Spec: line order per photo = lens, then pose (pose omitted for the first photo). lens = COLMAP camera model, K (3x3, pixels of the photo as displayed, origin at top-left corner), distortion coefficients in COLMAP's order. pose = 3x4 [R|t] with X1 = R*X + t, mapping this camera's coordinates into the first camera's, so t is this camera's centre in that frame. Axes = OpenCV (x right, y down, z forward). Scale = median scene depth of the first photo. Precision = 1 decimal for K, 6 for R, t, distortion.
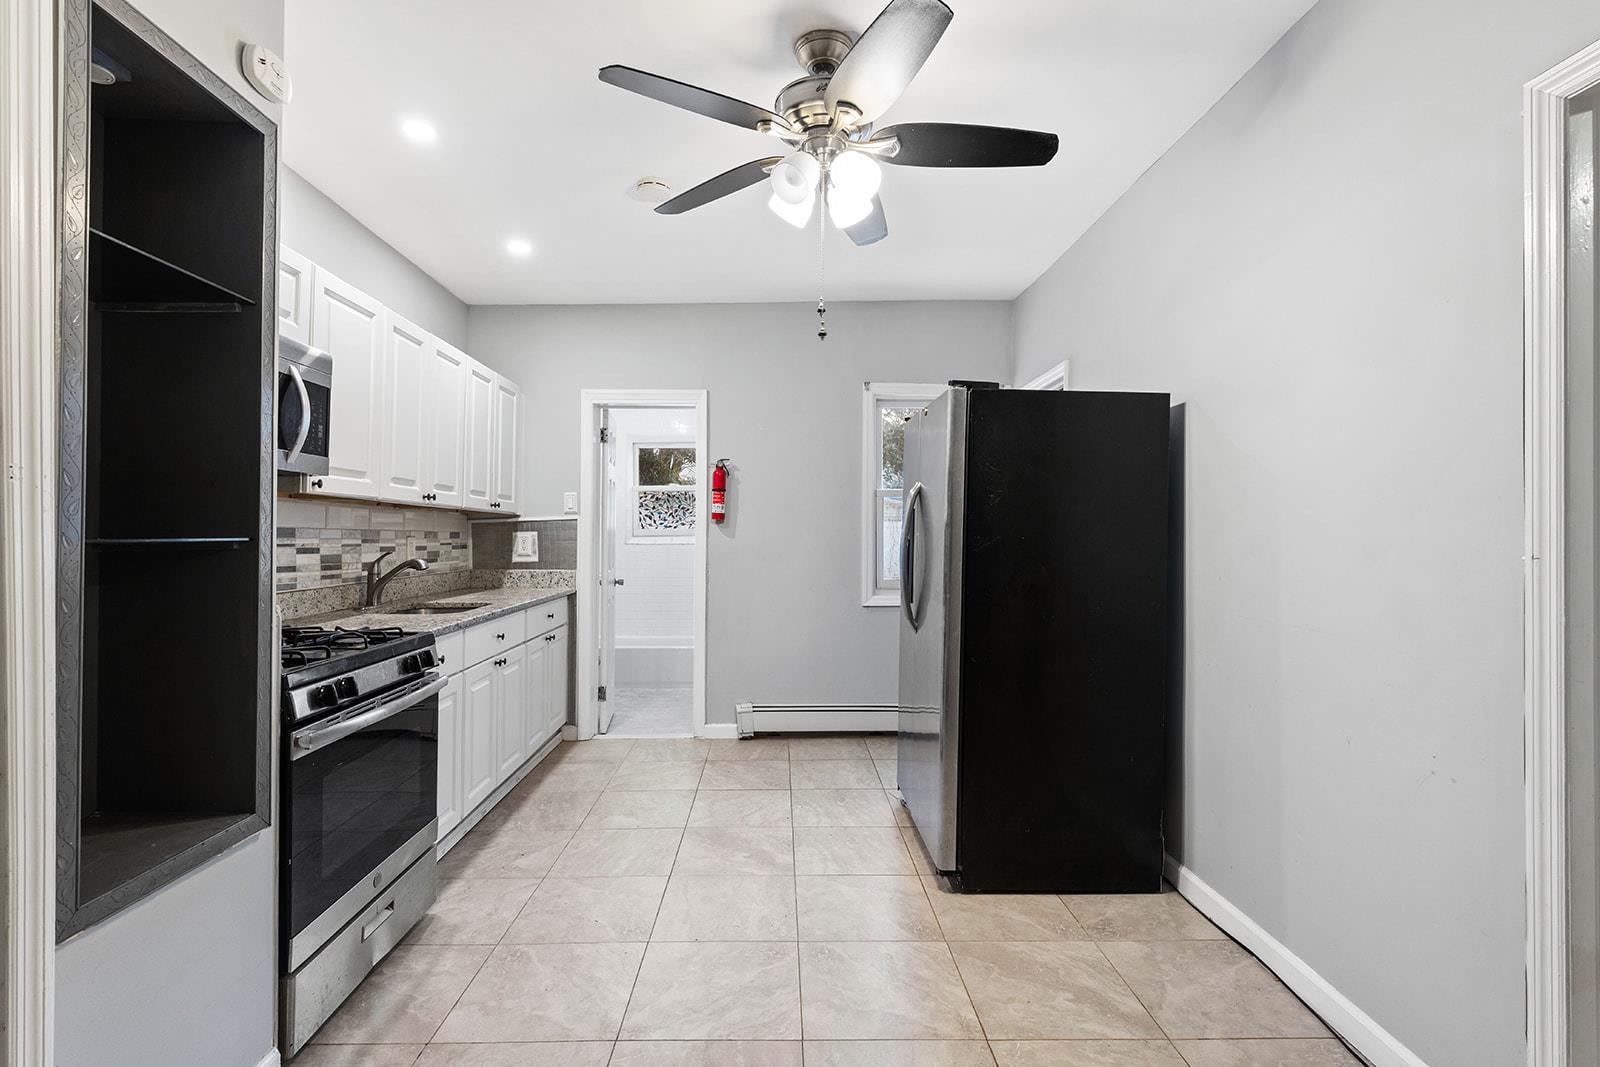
lens RADIAL K [[784.5, 0, 801.6], [0, 784.5, 529.0], [0, 0, 1]] dist [0.000955, 0.000083]
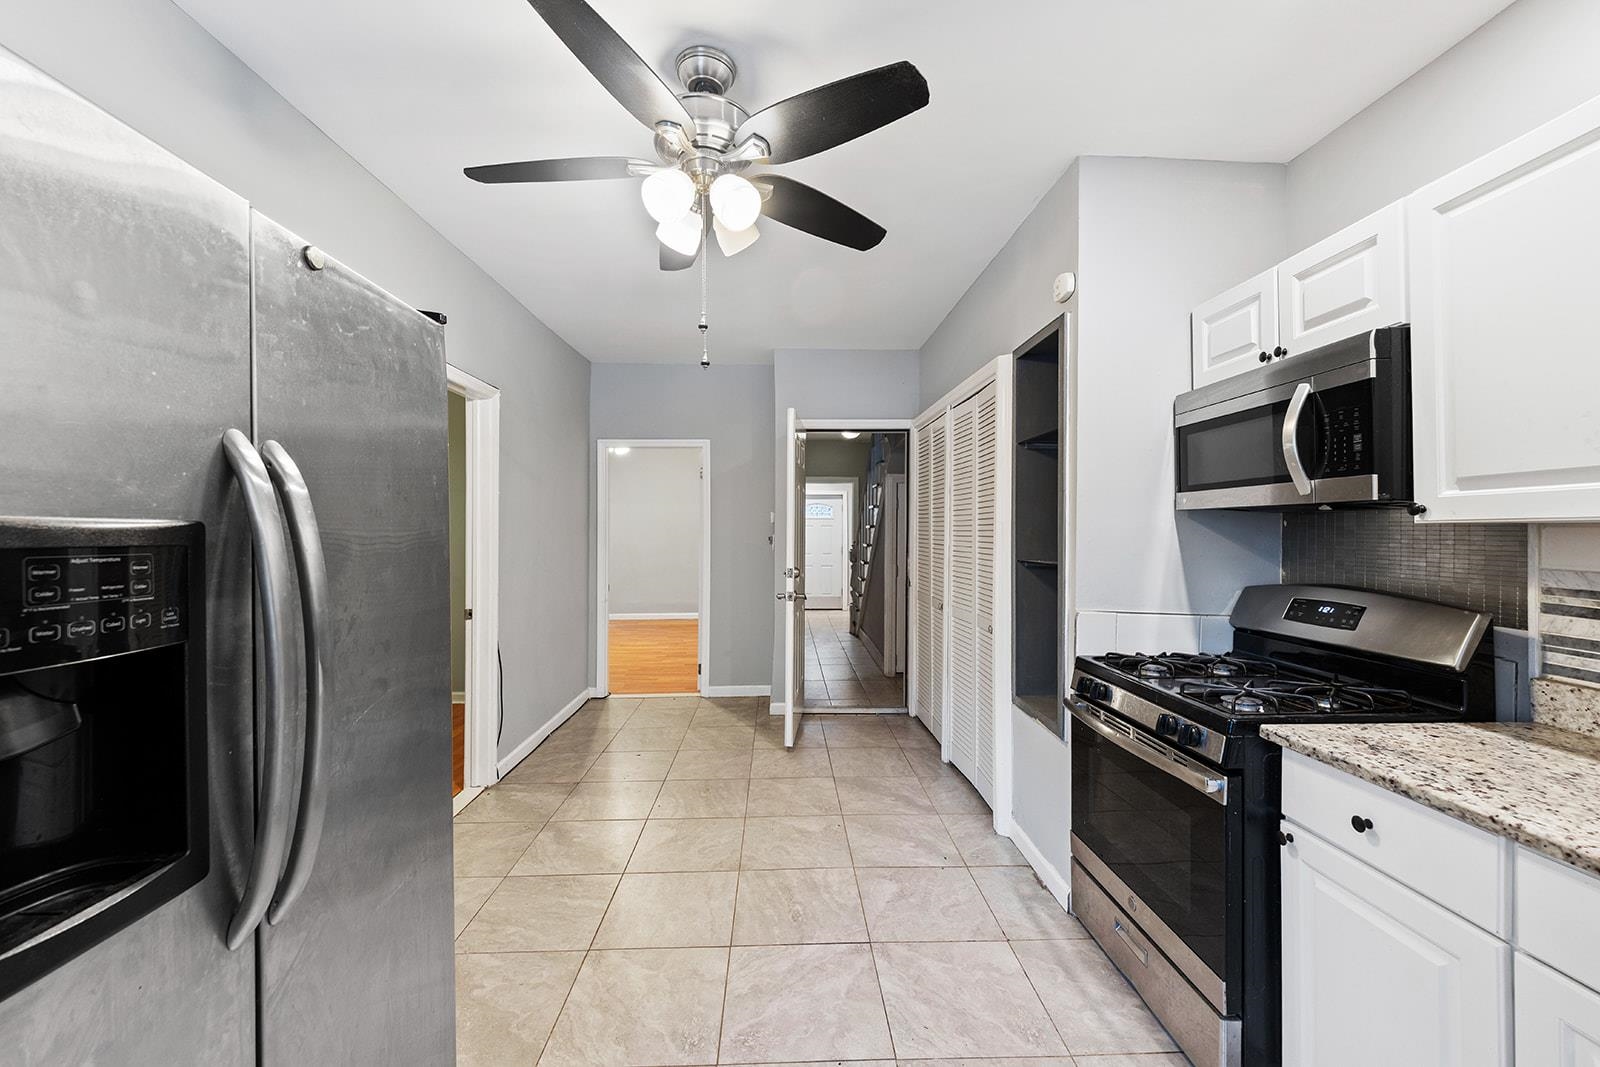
lens RADIAL K [[643.5, 0, 795.1], [0, 643.5, 530.1], [0, 0, 1]] dist [0.000326, 0.000015]
pose [[-0.999946, -0.008021, -0.006610, -0.087791], [-0.007993, 0.999959, -0.004178, -0.040533], [0.006643, -0.004125, -0.999969, 1.911994]]
